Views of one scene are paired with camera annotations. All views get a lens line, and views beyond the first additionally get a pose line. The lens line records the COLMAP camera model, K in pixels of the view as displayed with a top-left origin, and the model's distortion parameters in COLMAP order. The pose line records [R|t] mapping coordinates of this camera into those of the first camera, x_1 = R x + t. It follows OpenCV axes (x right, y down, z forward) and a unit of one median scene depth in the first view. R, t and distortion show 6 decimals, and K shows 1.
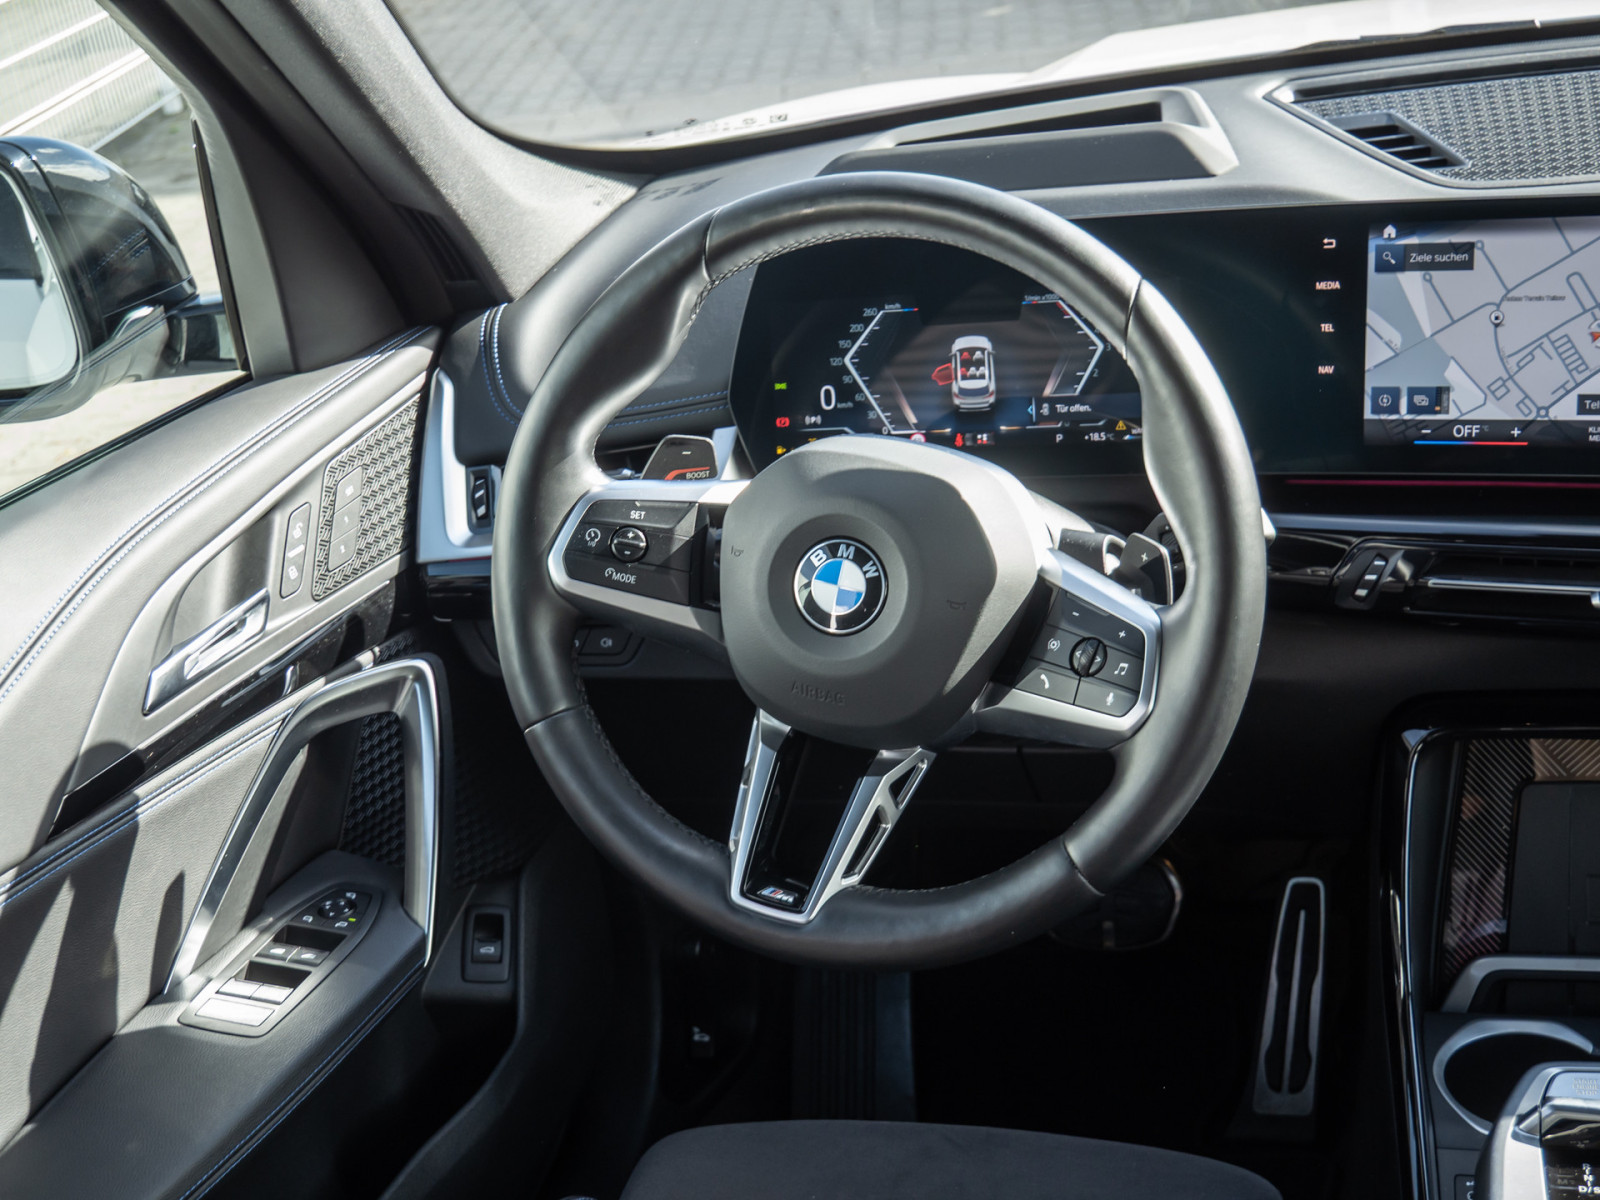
lens RADIAL K [[2050.1, 0, 794.6], [0, 2050.1, 610.0], [0, 0, 1]] dist [-0.004432, 0.000000]
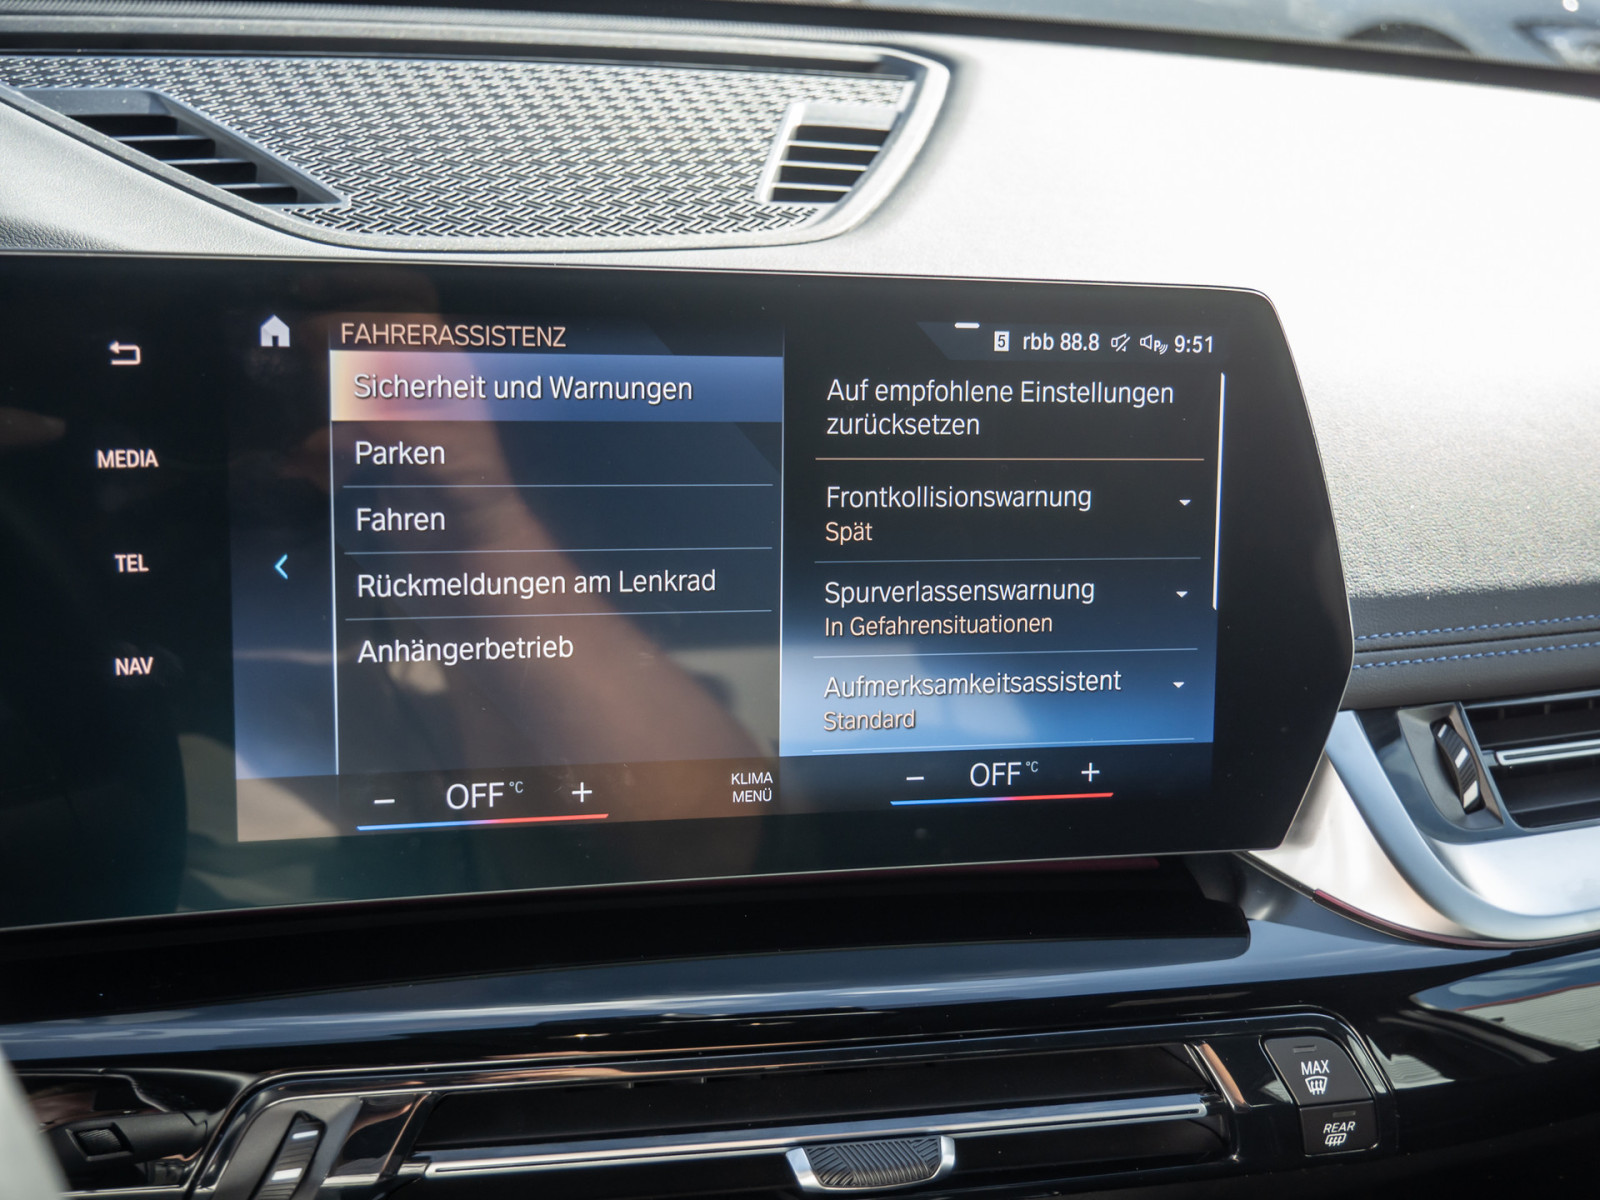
lens RADIAL K [[1956.0, 0, 802.9], [0, 1956.0, 623.7], [0, 0, 1]] dist [0.013121, 0.000000]
pose [[0.770007, -0.052483, 0.635873, 0.111757], [0.072506, 0.997353, -0.005483, -0.109517], [-0.633902, 0.050327, 0.771774, 0.595004]]
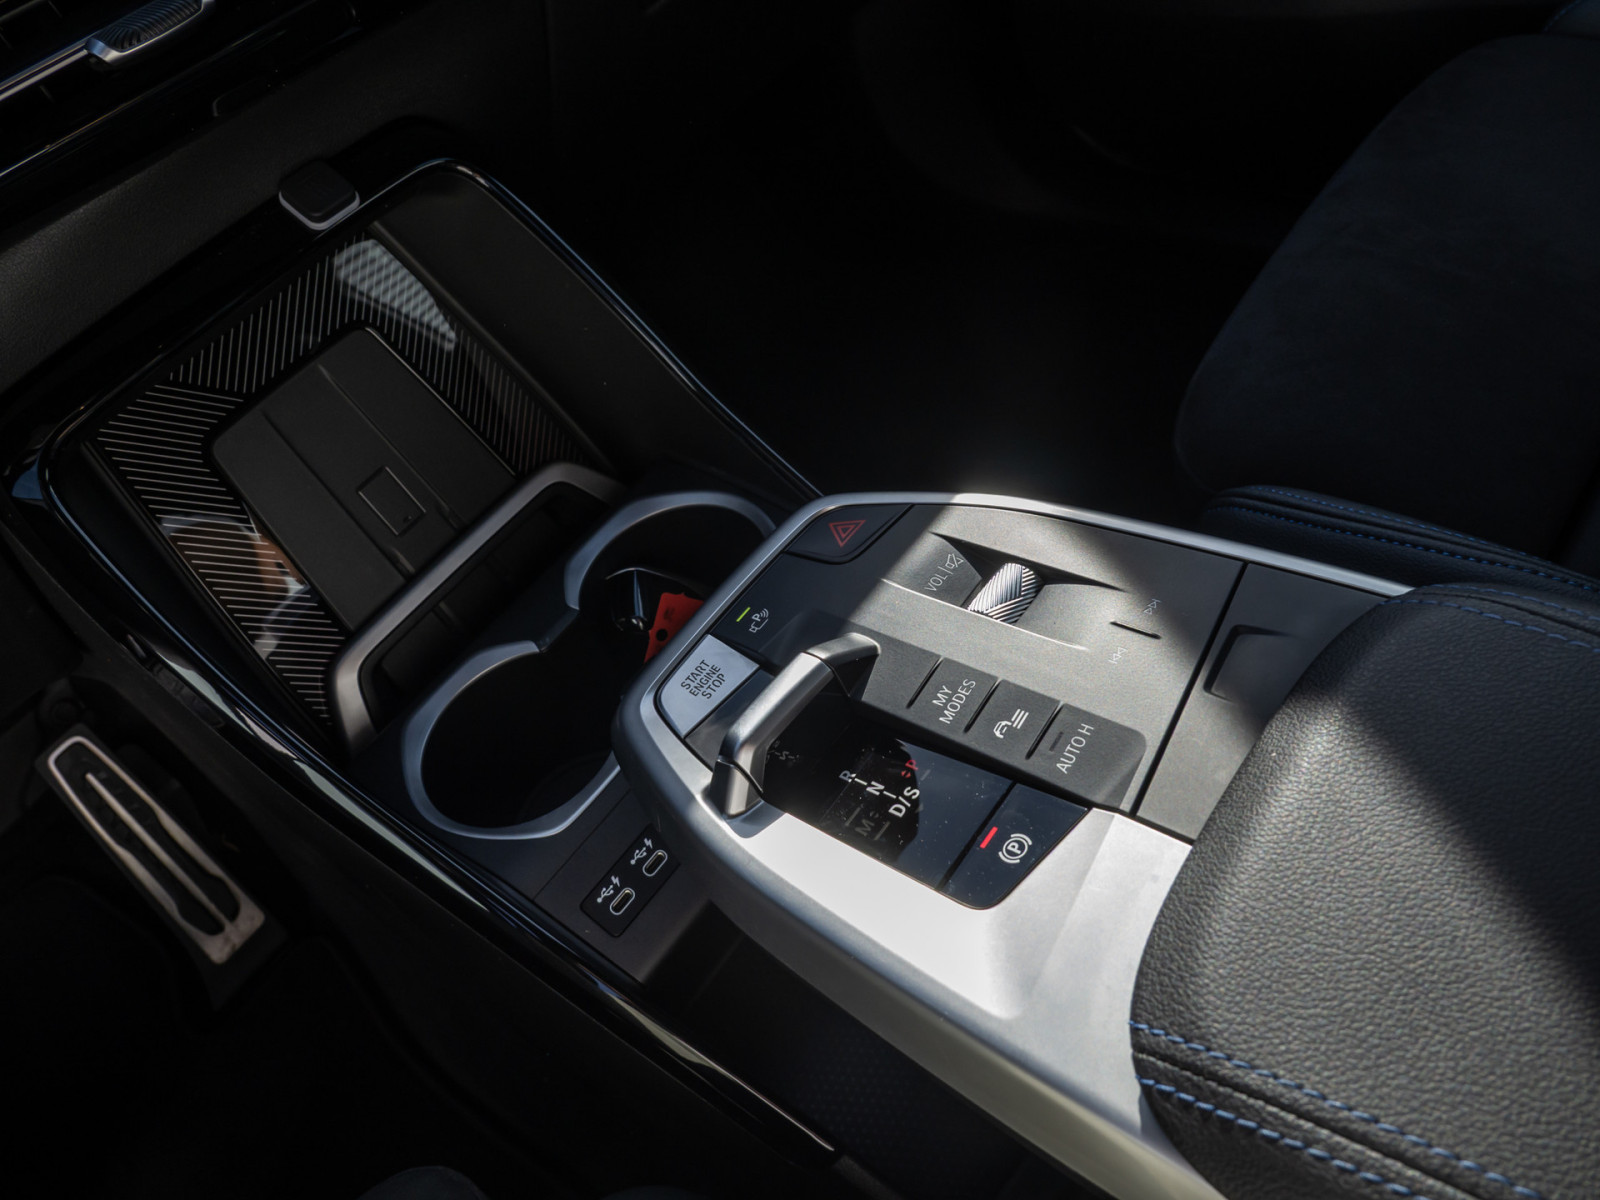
lens RADIAL K [[1162.1, 0, 799.7], [0, 1162.1, 610.3], [0, 0, 1]] dist [-0.063022, 0.023955]
pose [[0.415558, -0.657022, 0.628994, 0.158155], [0.528295, 0.737278, 0.421102, 0.070271], [-0.740416, 0.157302, 0.653483, 0.612799]]
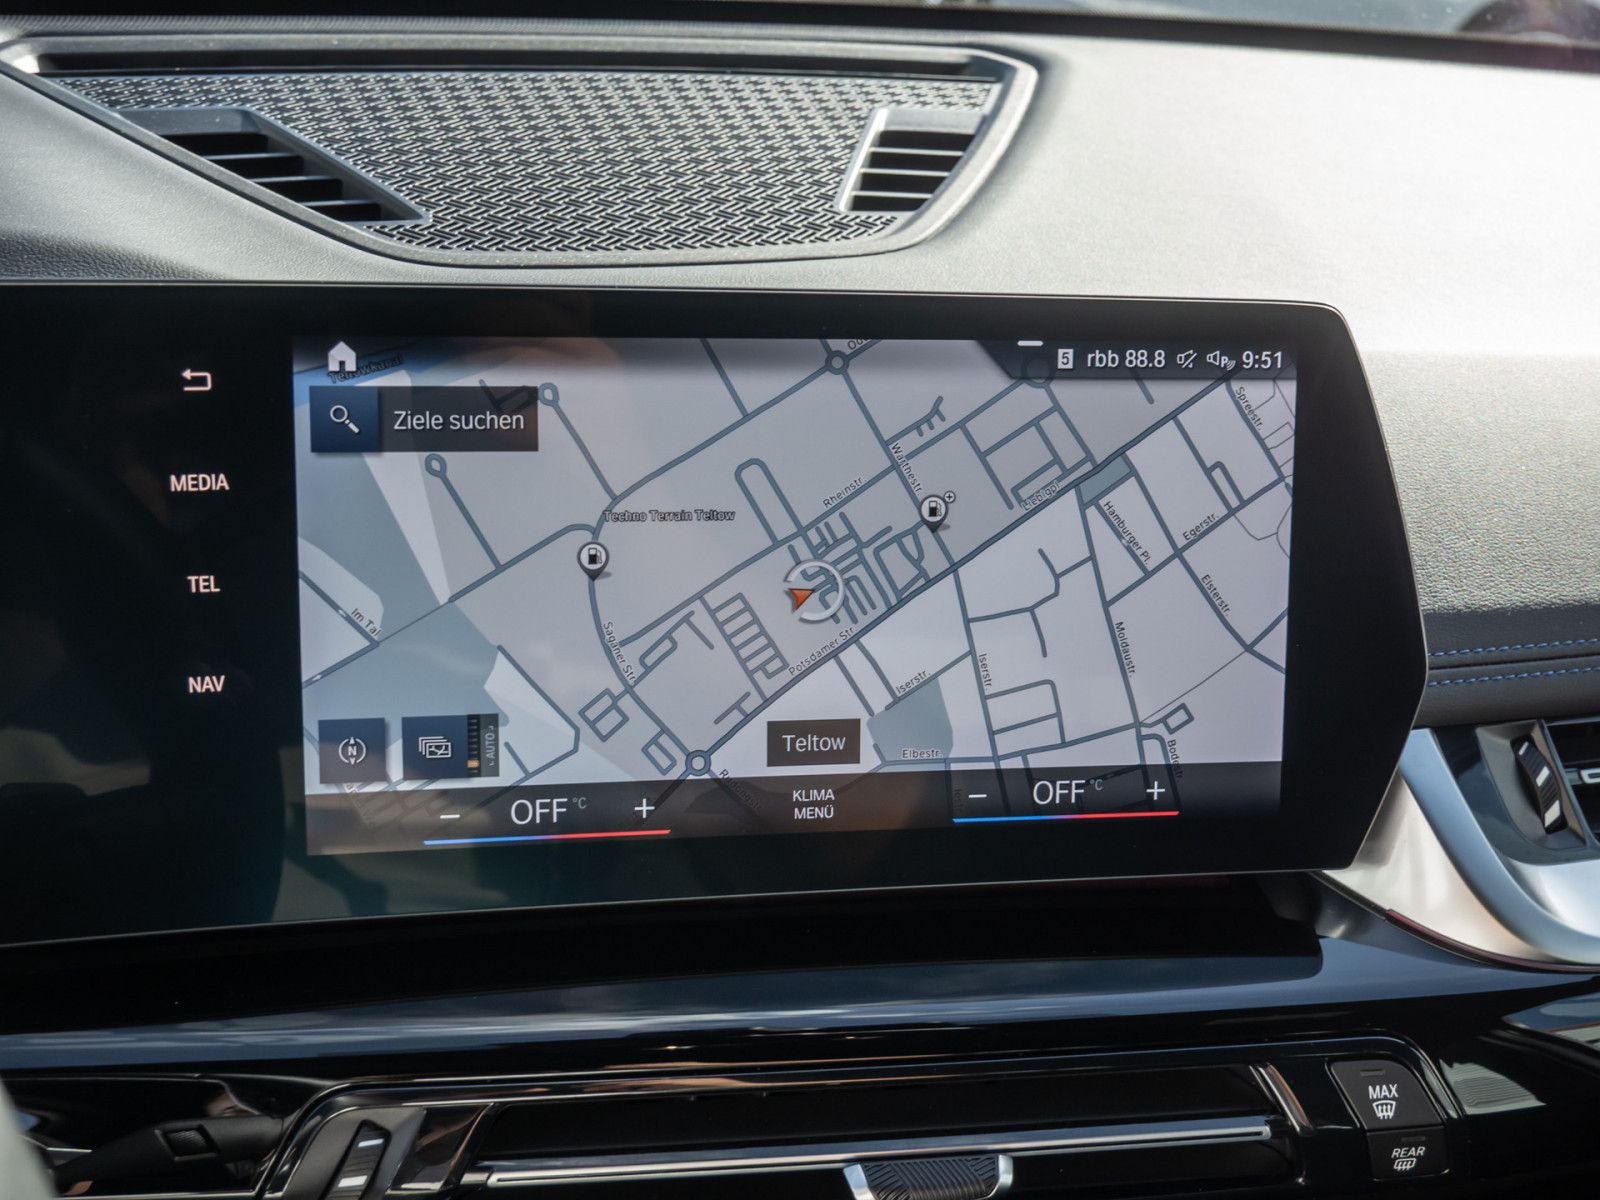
lens RADIAL K [[1956.0, 0, 802.4], [0, 1956.0, 622.5], [0, 0, 1]] dist [0.013121, 0.000000]
pose [[0.809380, -0.055841, 0.584624, 0.121498], [0.069372, 0.997591, -0.000755, -0.116331], [-0.583173, 0.041167, 0.811304, 0.585164]]
